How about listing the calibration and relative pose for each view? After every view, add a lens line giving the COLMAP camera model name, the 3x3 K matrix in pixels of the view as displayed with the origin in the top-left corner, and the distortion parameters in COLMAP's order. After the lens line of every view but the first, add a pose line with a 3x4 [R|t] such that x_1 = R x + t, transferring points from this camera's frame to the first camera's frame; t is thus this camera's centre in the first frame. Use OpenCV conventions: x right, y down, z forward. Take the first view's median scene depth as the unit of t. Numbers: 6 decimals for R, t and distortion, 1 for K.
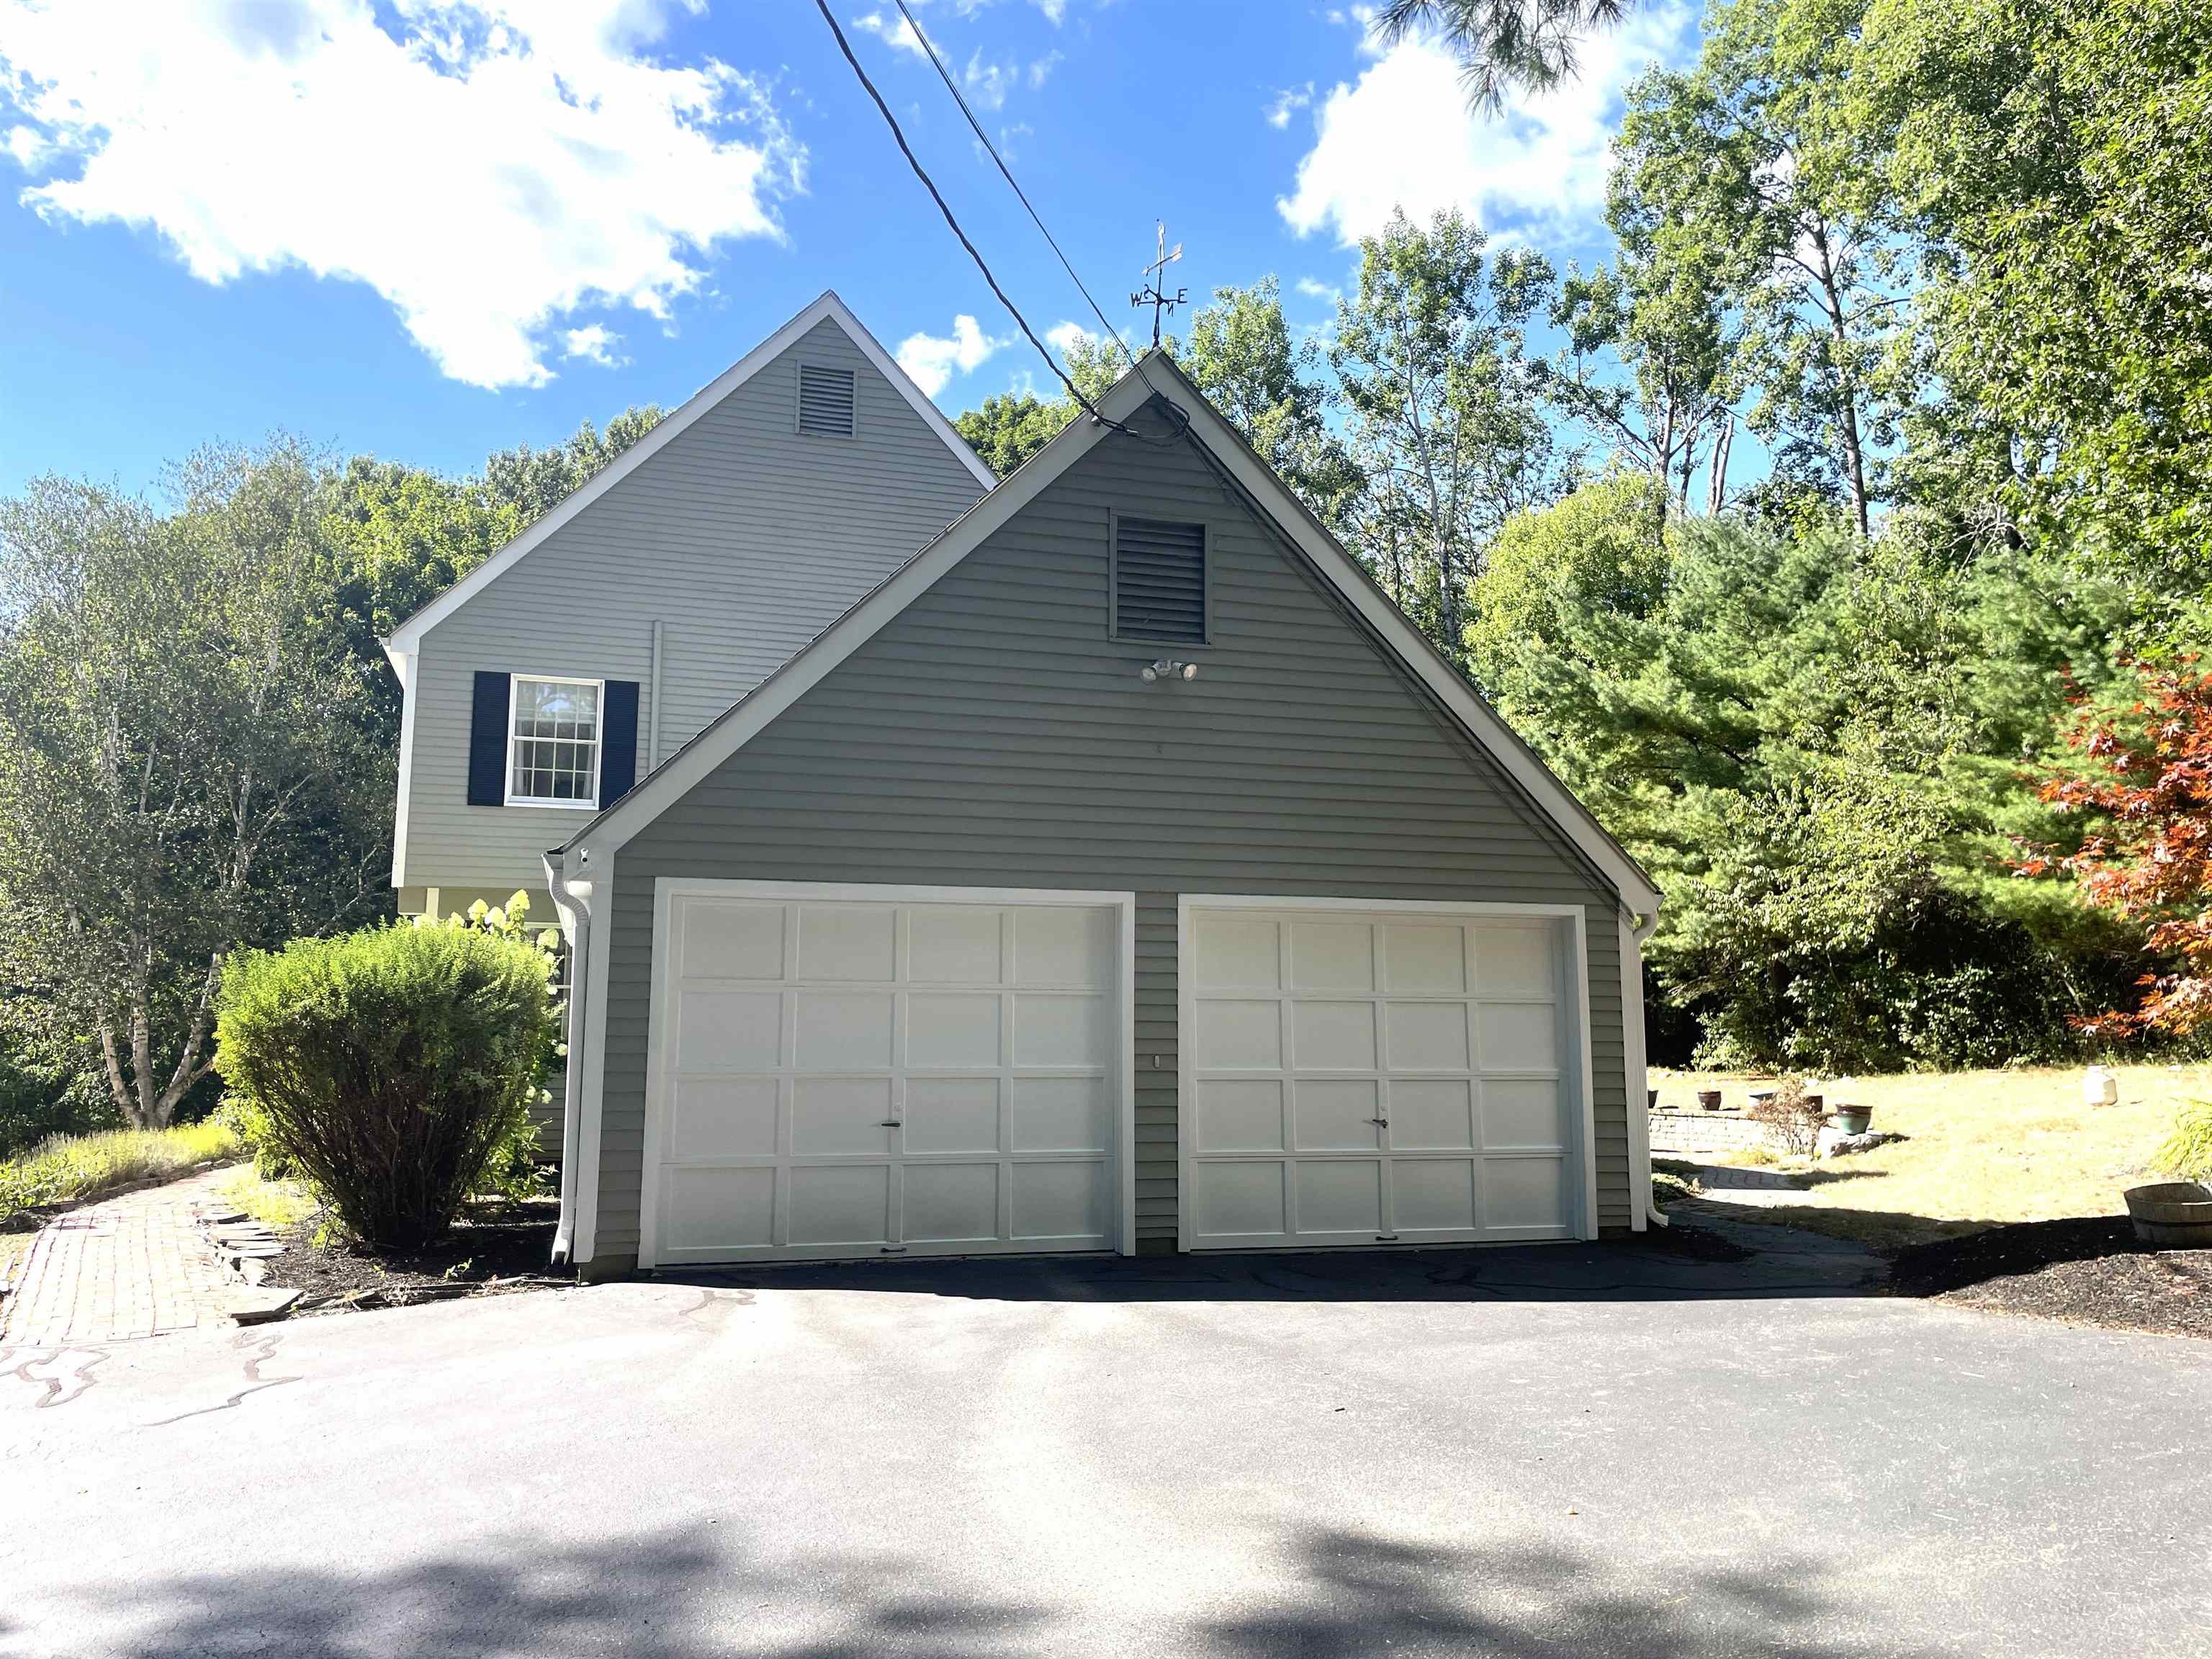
lens RADIAL K [[1685.0, 0, 1089.5], [0, 1685.0, 842.6], [0, 0, 1]] dist [0.092665, -0.122624]
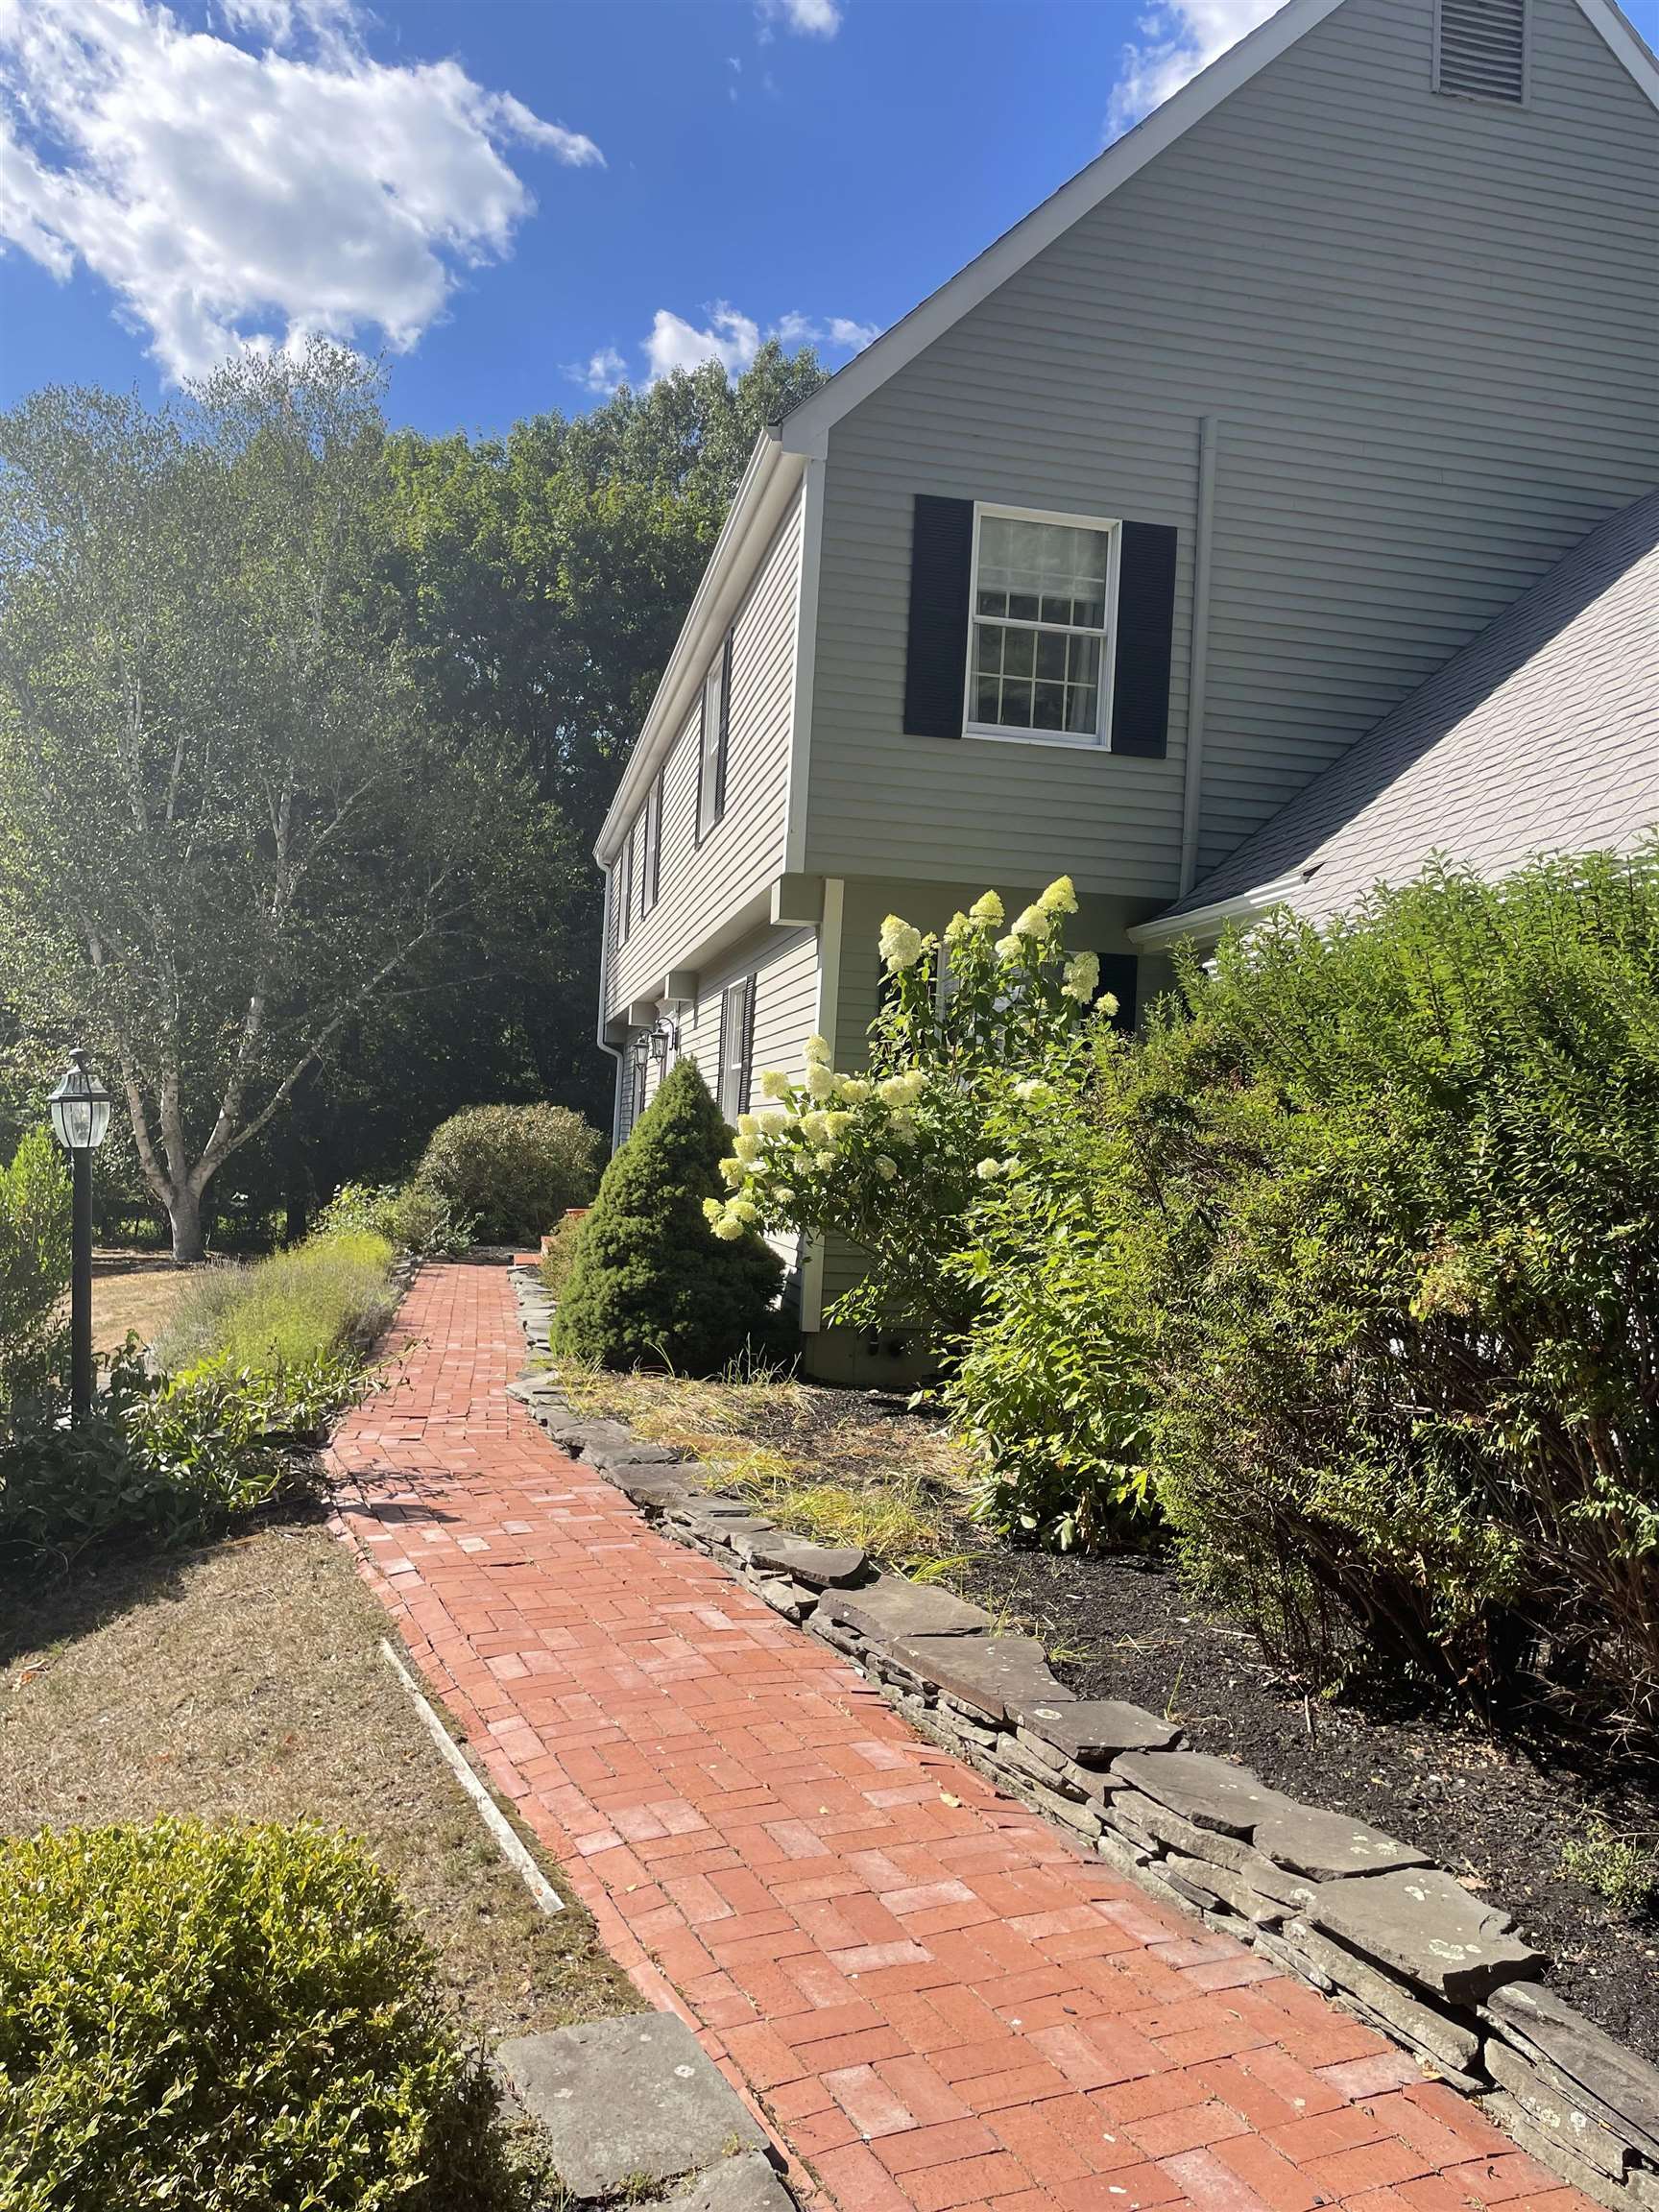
lens RADIAL K [[1685.0, 0, 829.5], [0, 1685.0, 1106.0], [0, 0, 1]] dist [0.092665, -0.122624]
pose [[0.995781, 0.043316, -0.080889, -0.327047], [-0.034777, 0.993954, 0.104149, 0.042725], [0.084912, -0.100896, 0.991267, 0.405881]]
